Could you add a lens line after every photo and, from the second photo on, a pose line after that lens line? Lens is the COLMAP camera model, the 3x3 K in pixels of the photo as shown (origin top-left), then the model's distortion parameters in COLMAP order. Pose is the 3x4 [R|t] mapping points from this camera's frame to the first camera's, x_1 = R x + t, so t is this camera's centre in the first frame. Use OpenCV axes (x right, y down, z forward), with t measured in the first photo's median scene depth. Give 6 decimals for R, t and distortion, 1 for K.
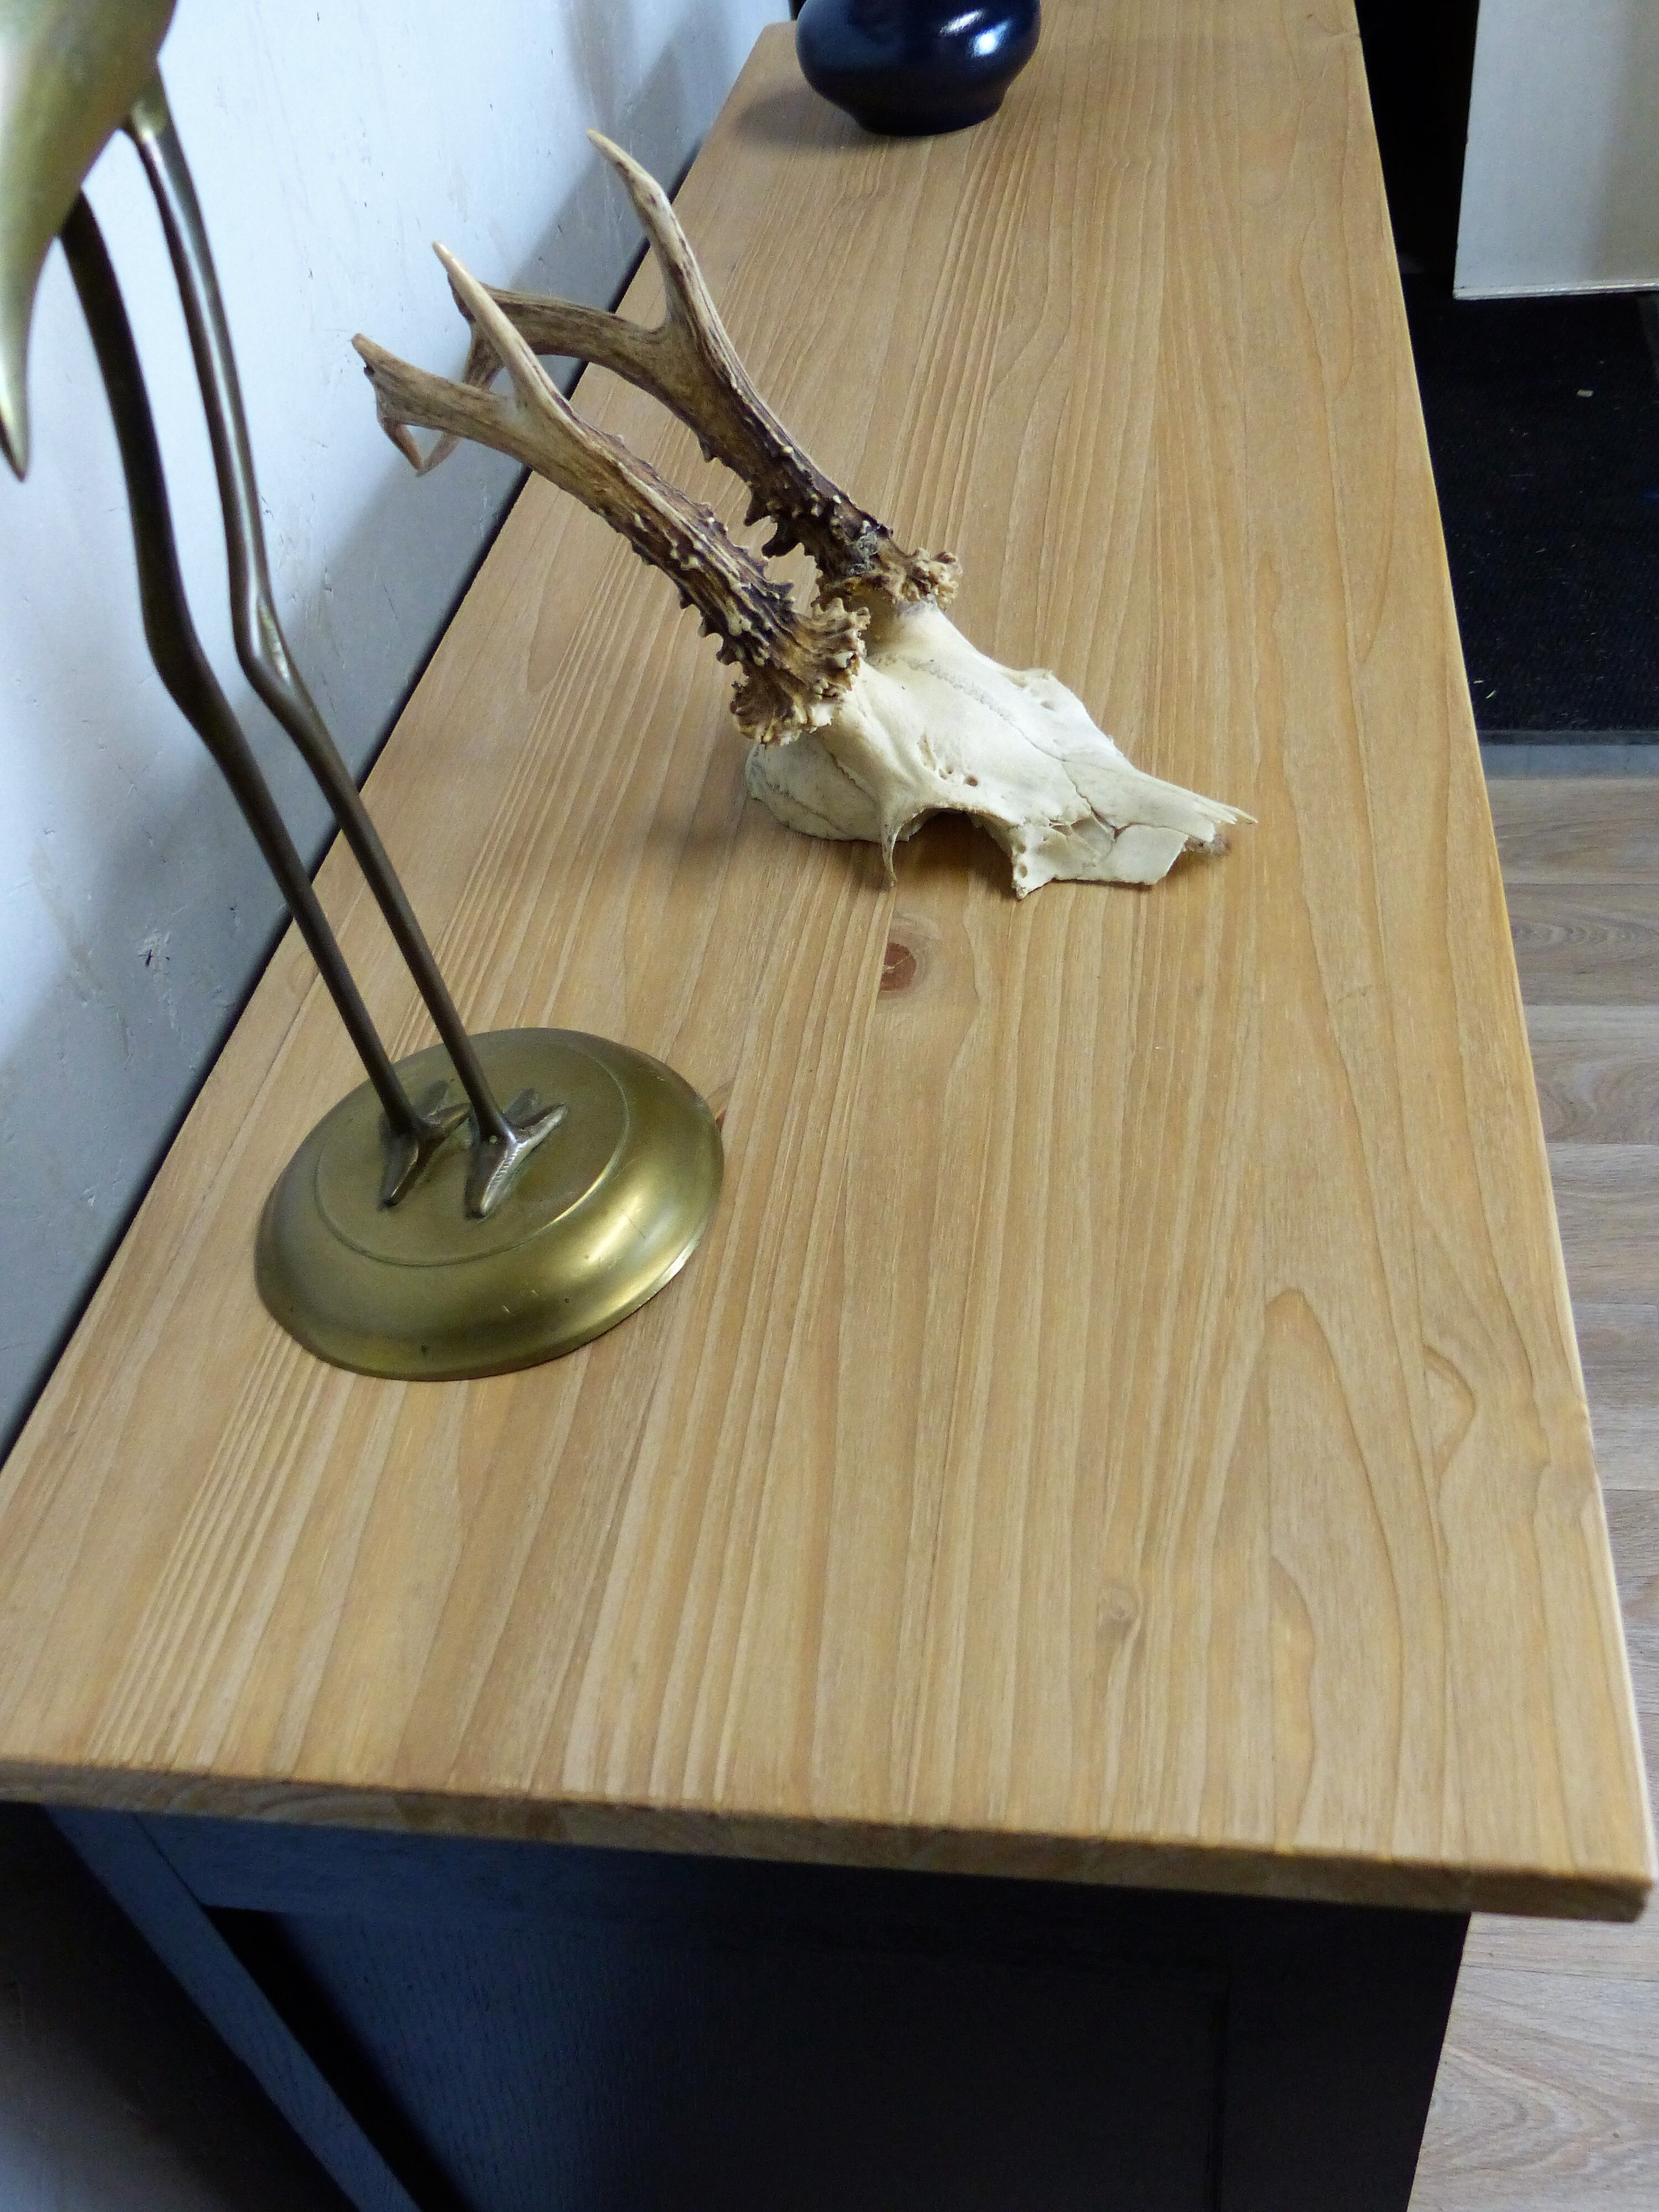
lens RADIAL K [[2004.2, 0, 848.6], [0, 2004.2, 1113.3], [0, 0, 1]] dist [-0.036154, 0.018990]
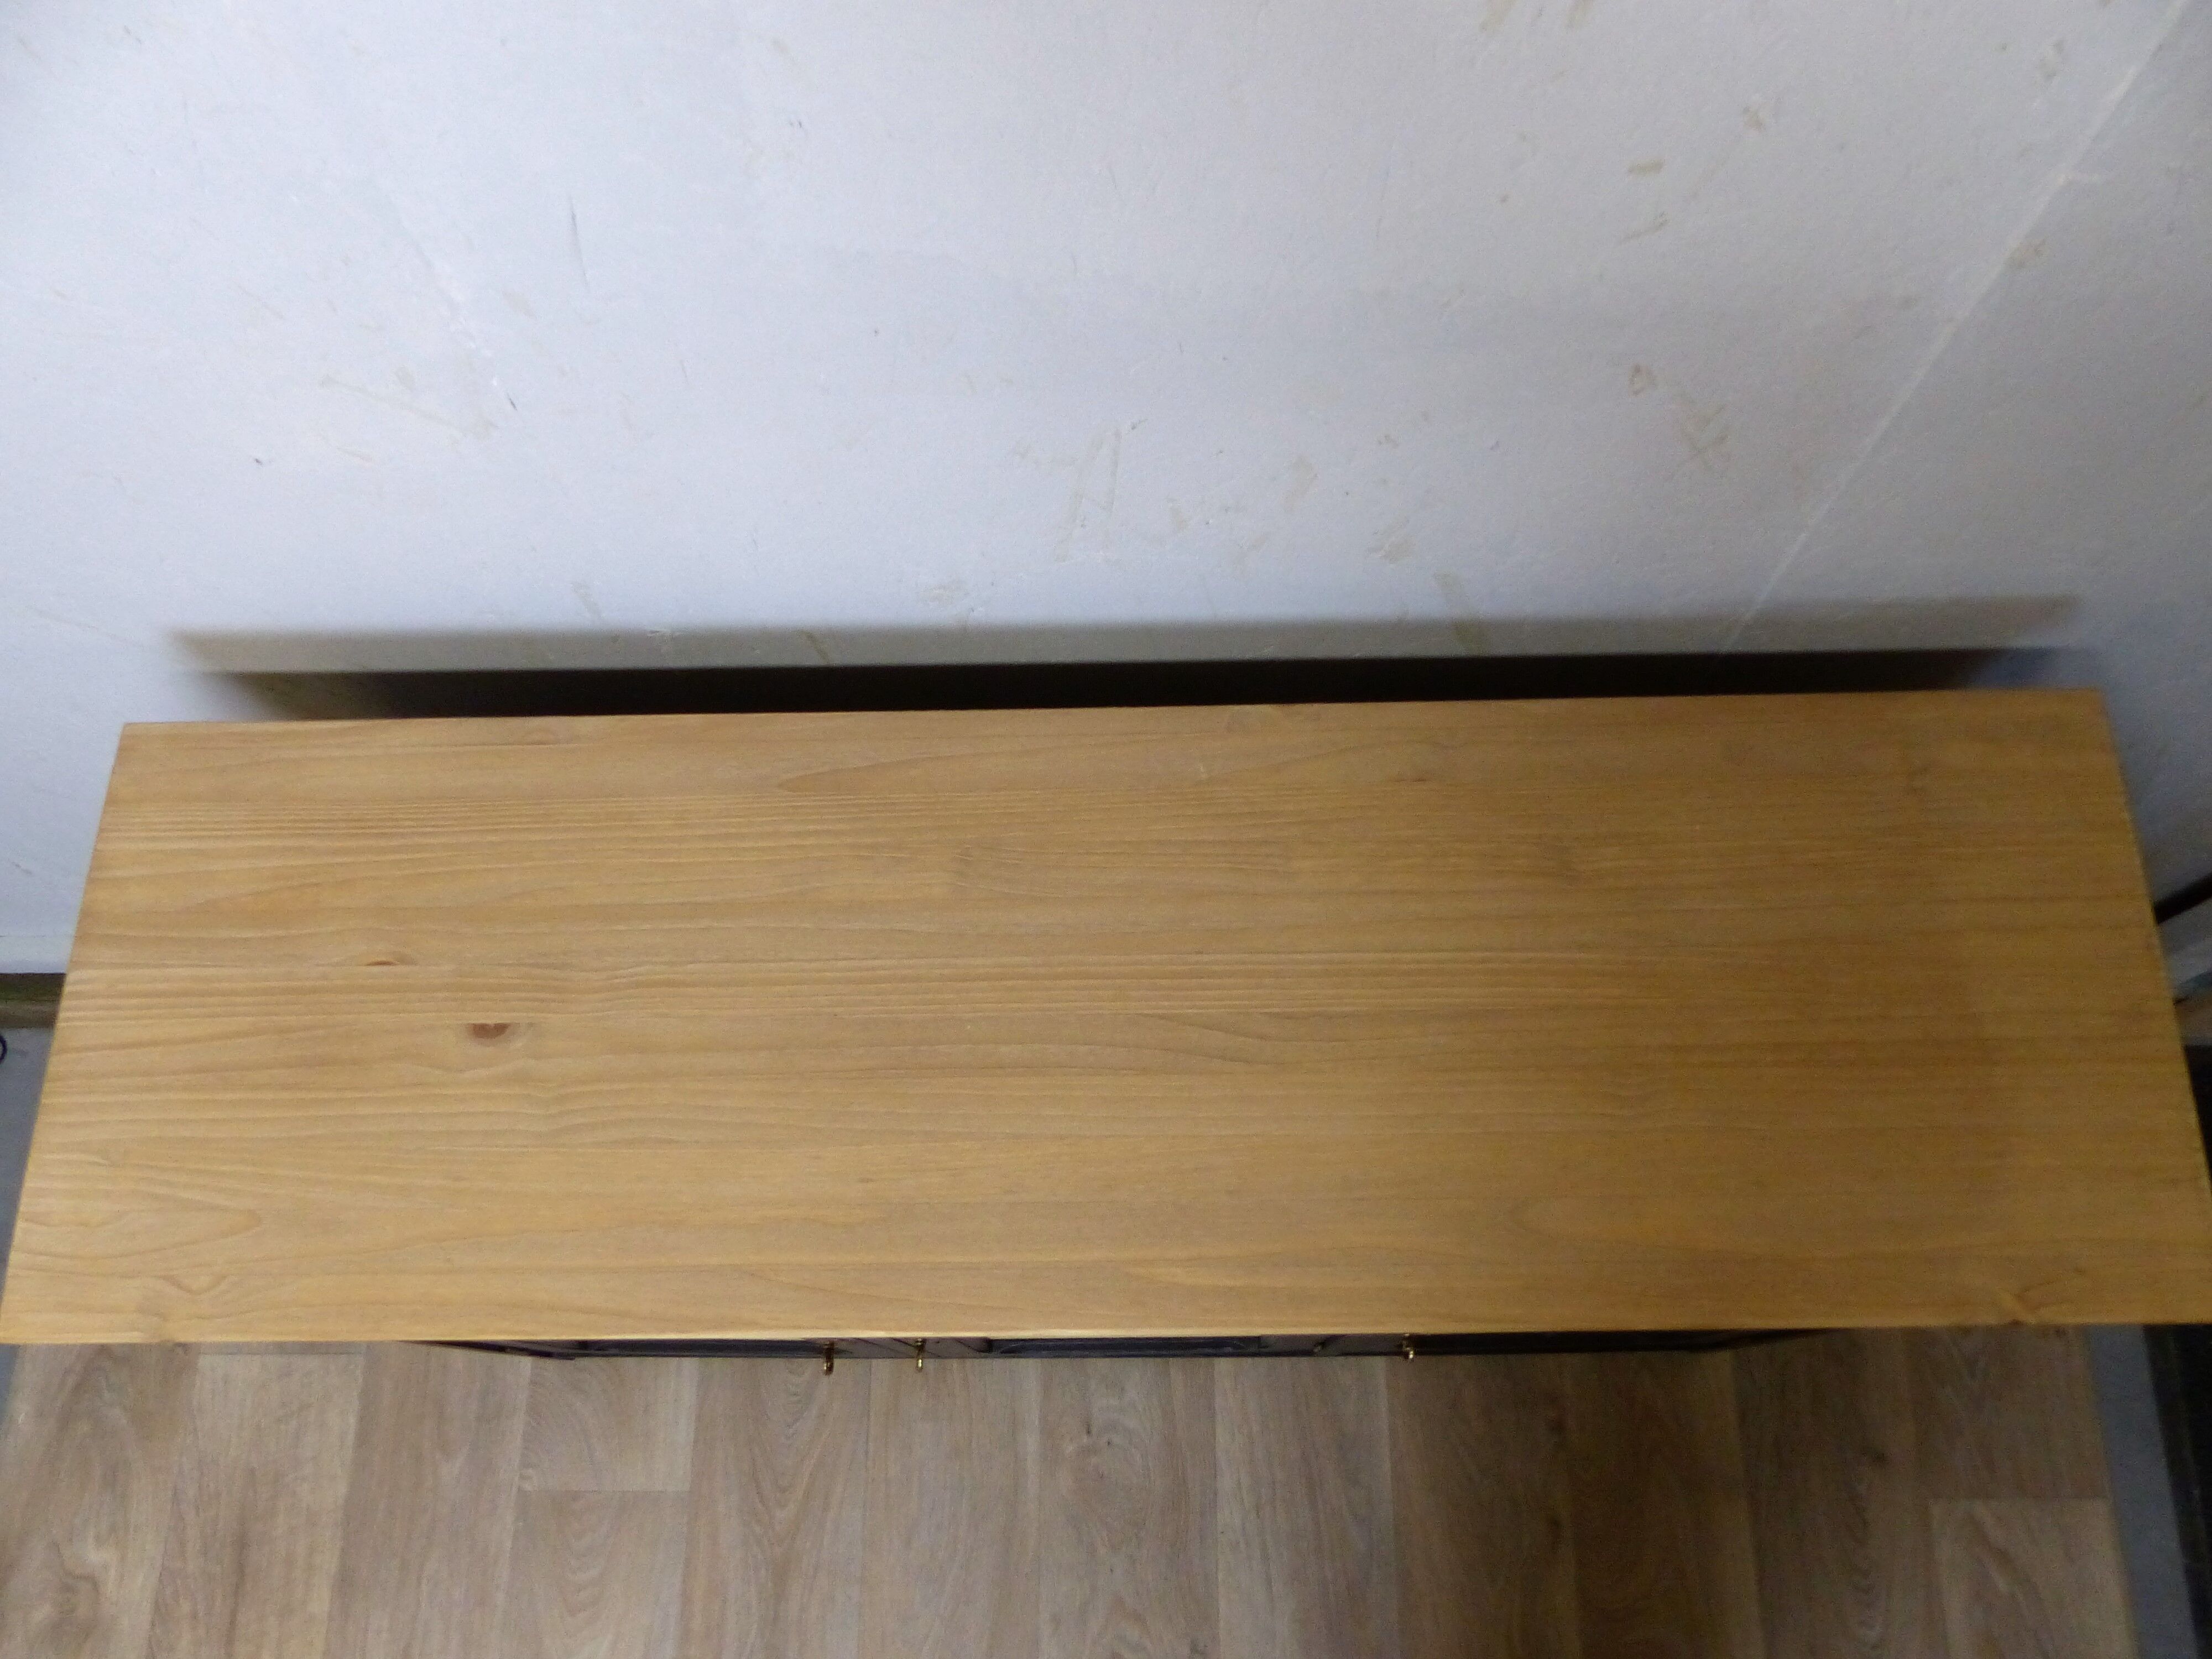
lens RADIAL K [[1696.0, 0, 1104.8], [0, 1696.0, 845.4], [0, 0, 1]] dist [-0.024103, 0.015306]
pose [[0.142235, 0.964236, -0.223649, 0.337078], [-0.672496, 0.259928, 0.692955, -1.843981], [0.726304, 0.051841, 0.685416, 0.296194]]
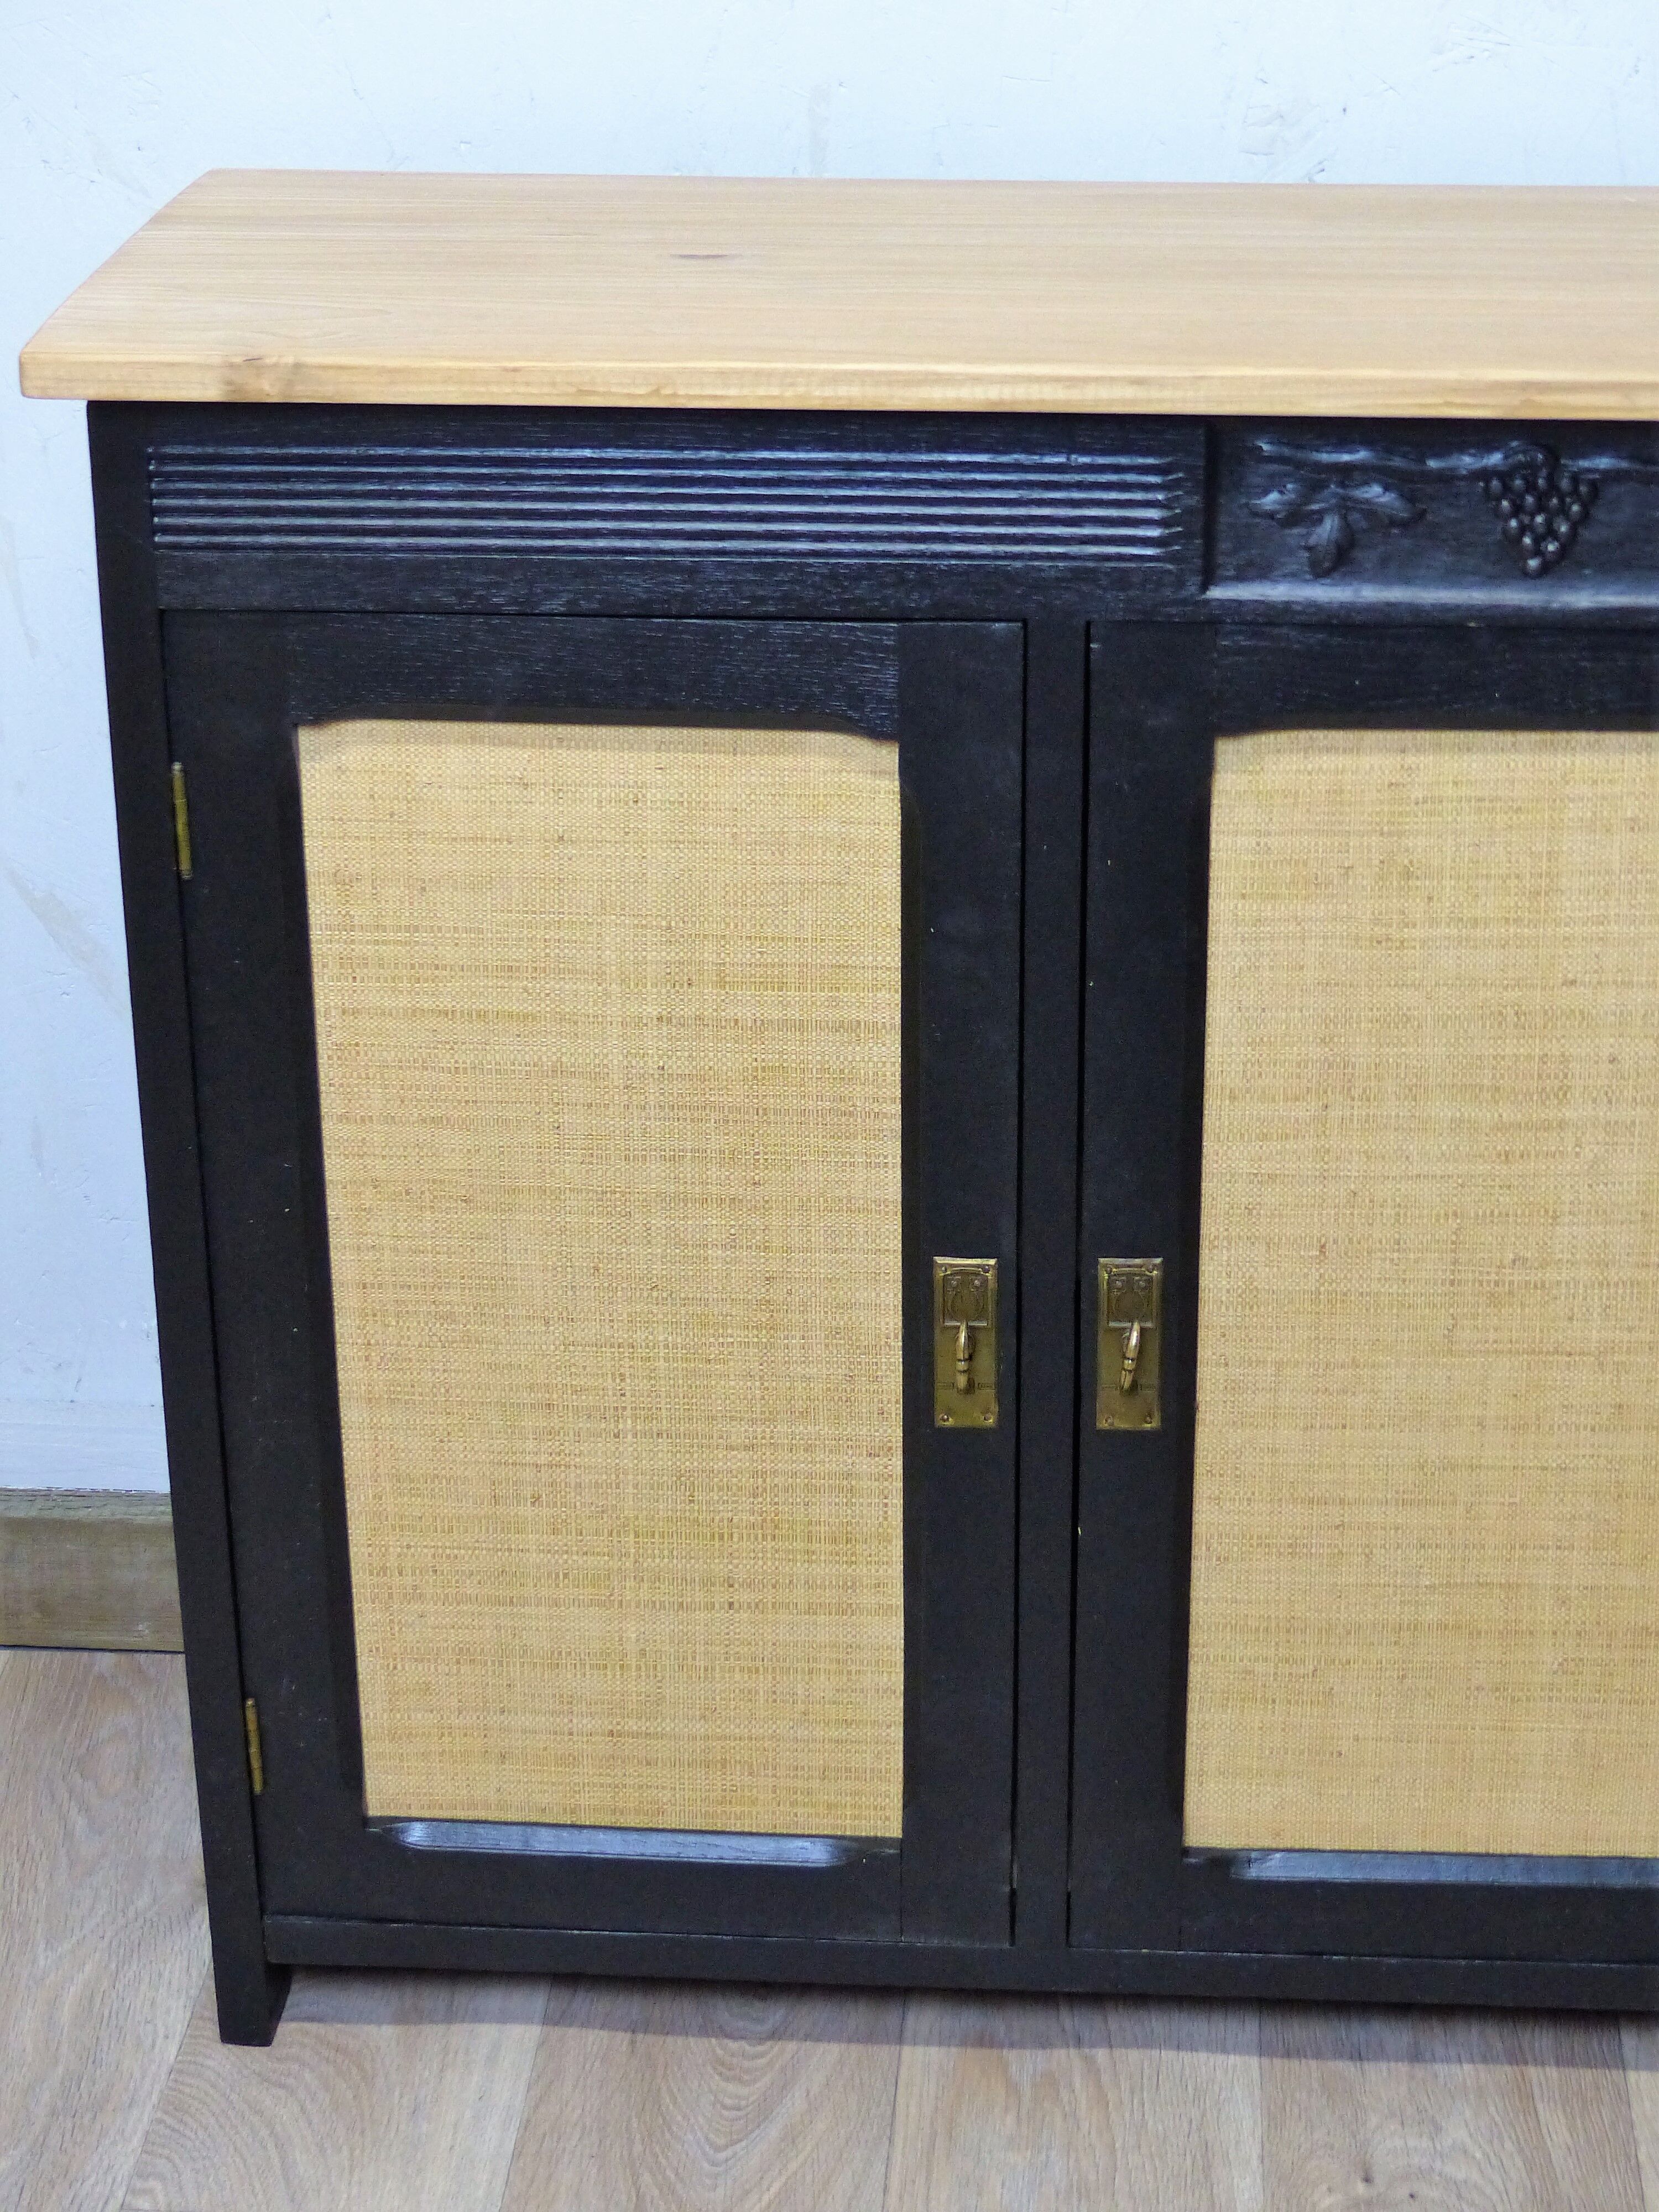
lens RADIAL K [[4243.1, 0, 856.8], [0, 4243.1, 1103.3], [0, 0, 1]] dist [0.001999, 0.000000]
pose [[0.070512, 0.505445, -0.859973, 3.333628], [-0.689470, 0.647725, 0.324166, -0.835906], [0.720874, 0.570068, 0.394162, 0.203667]]
